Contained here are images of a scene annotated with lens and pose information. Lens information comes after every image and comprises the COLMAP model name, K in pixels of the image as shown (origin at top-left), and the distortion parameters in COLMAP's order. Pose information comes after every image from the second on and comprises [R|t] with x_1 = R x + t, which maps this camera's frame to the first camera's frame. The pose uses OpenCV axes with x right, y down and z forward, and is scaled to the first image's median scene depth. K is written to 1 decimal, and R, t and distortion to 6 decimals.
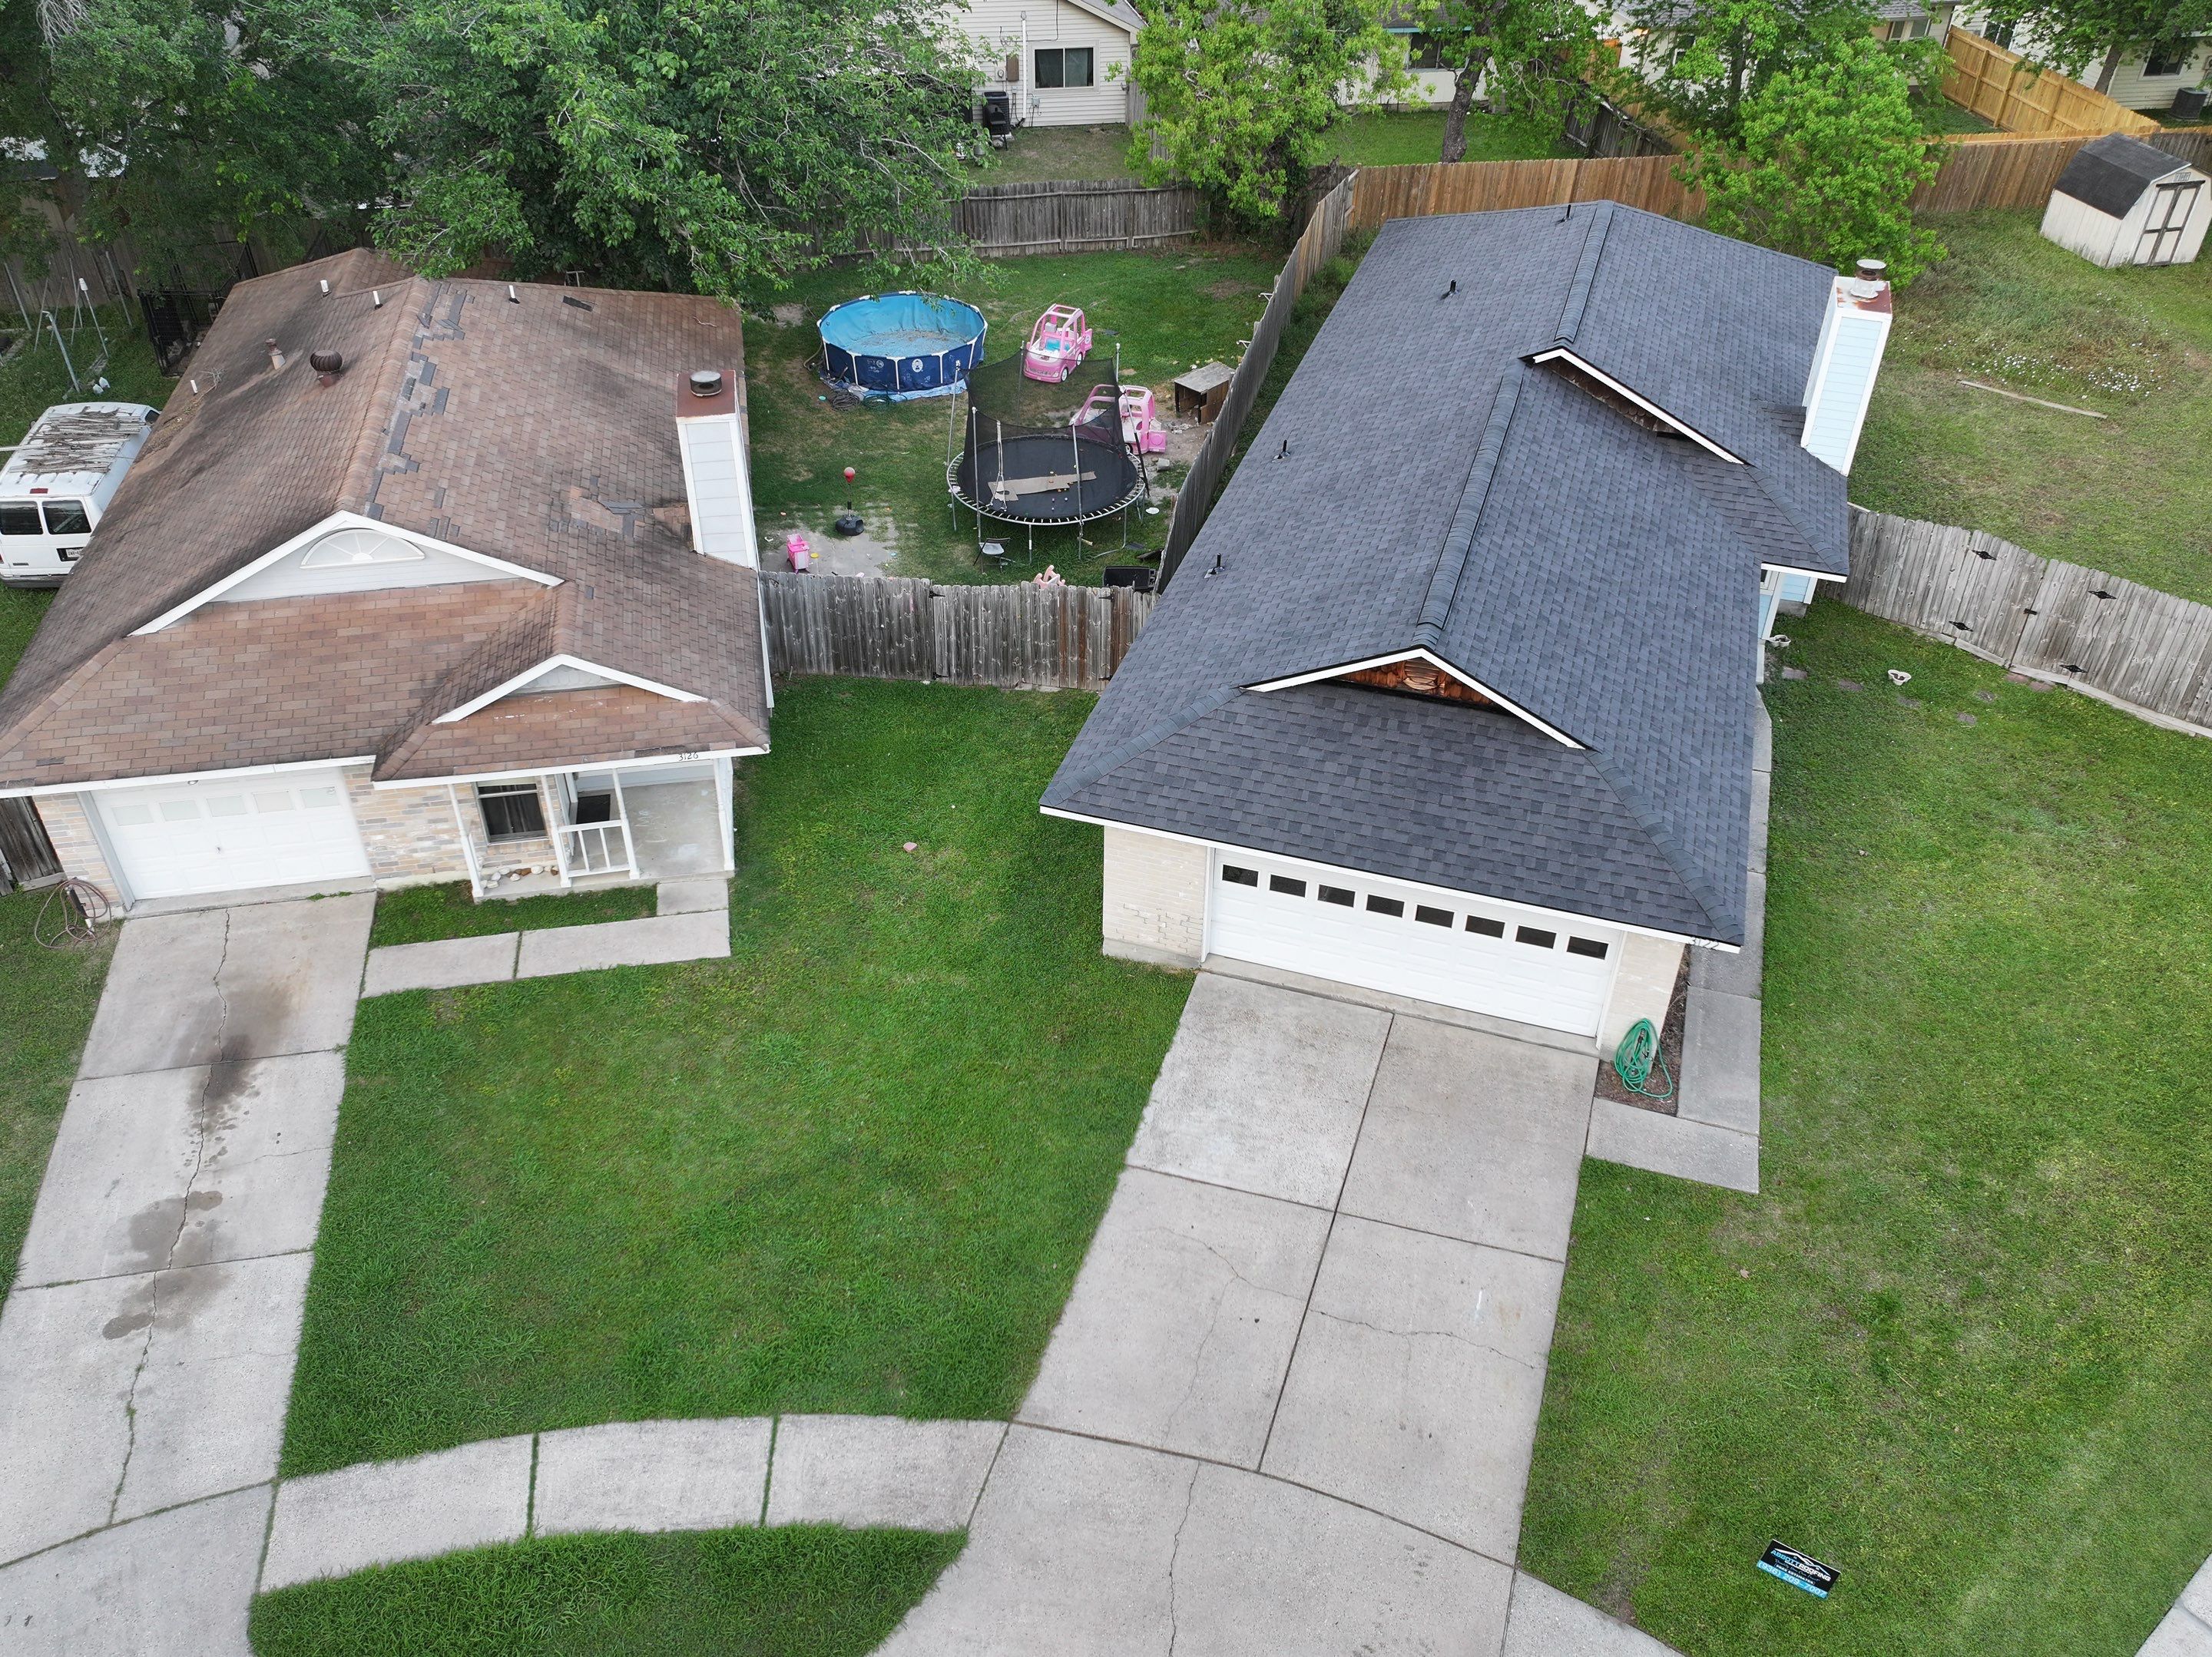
lens RADIAL K [[1774.1, 0, 1105.4], [0, 1774.1, 830.4], [0, 0, 1]] dist [0.012138, -0.012022]
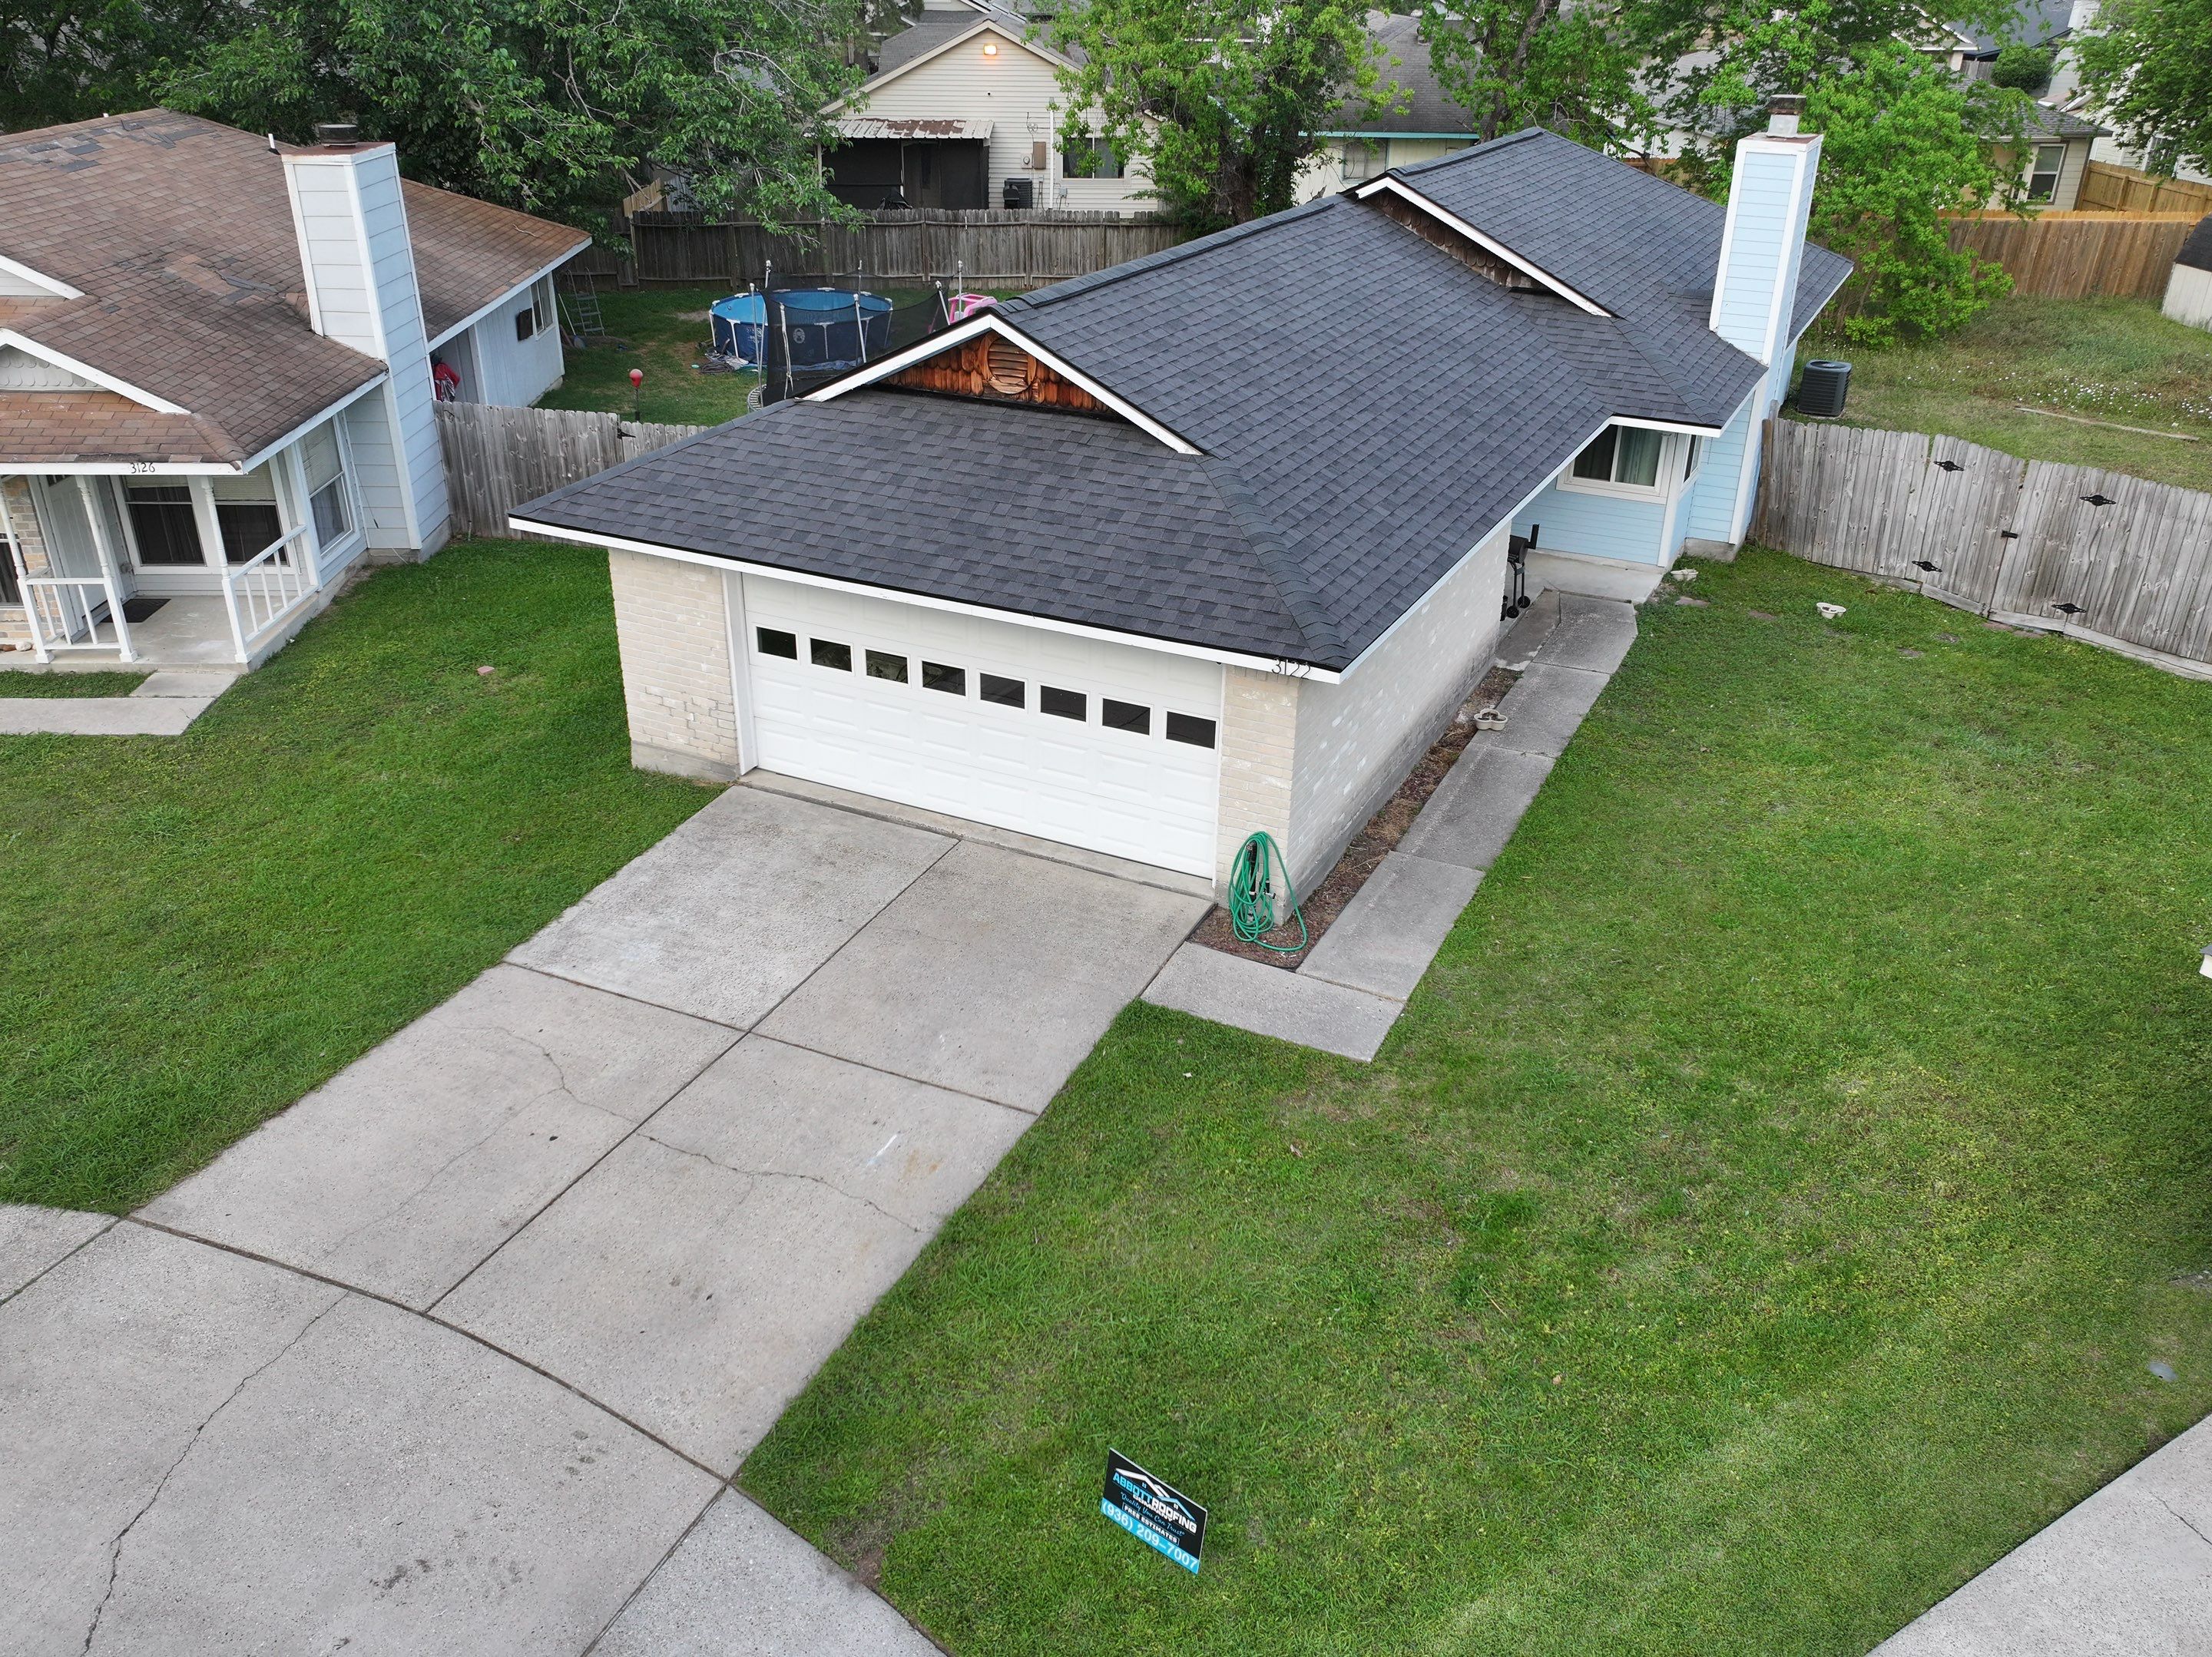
lens RADIAL K [[1774.1, 0, 1105.4], [0, 1774.1, 830.4], [0, 0, 1]] dist [0.012138, -0.012022]
pose [[0.988058, 0.068476, -0.138031, 0.261581], [-0.092517, 0.980018, -0.176083, 0.180729], [0.123216, 0.186750, 0.974650, 0.240081]]
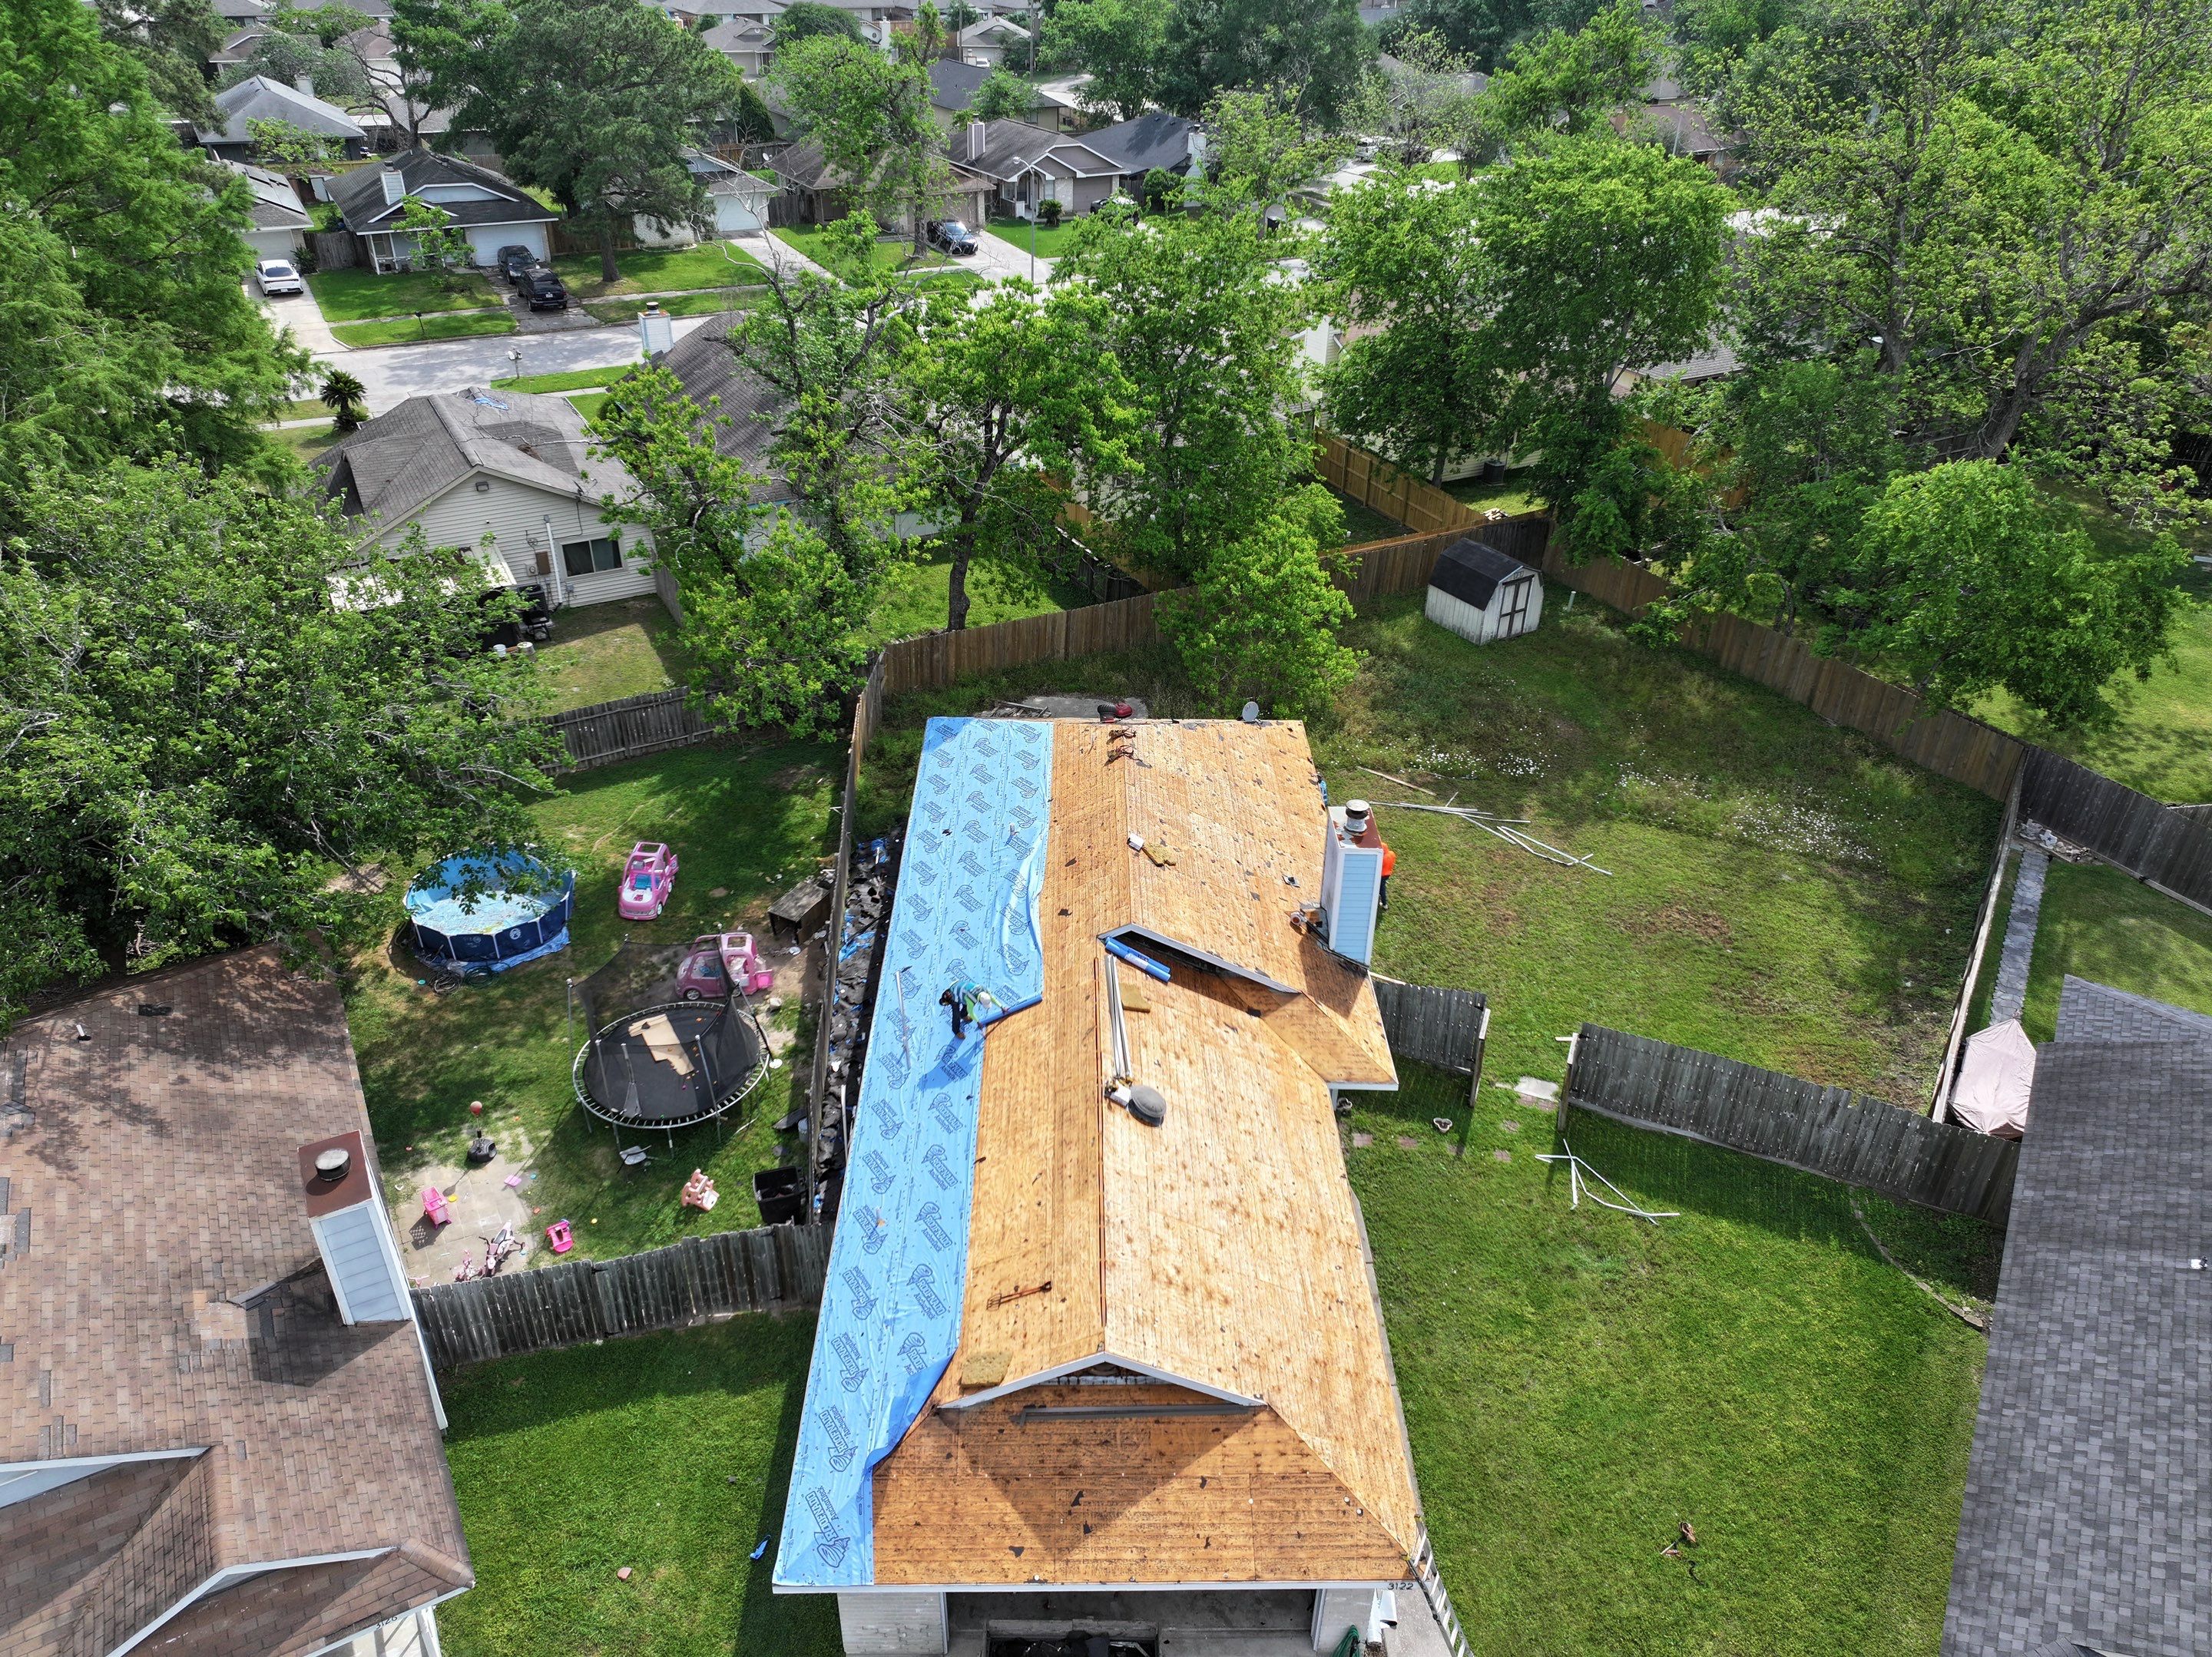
lens RADIAL K [[1550.5, 0, 1113.4], [0, 1550.5, 816.8], [0, 0, 1]] dist [-0.003315, 0.008537]
pose [[0.946603, -0.163133, 0.278083, -0.020535], [0.188272, 0.979894, -0.066045, -0.275677], [-0.261717, 0.114874, 0.958284, 0.037528]]
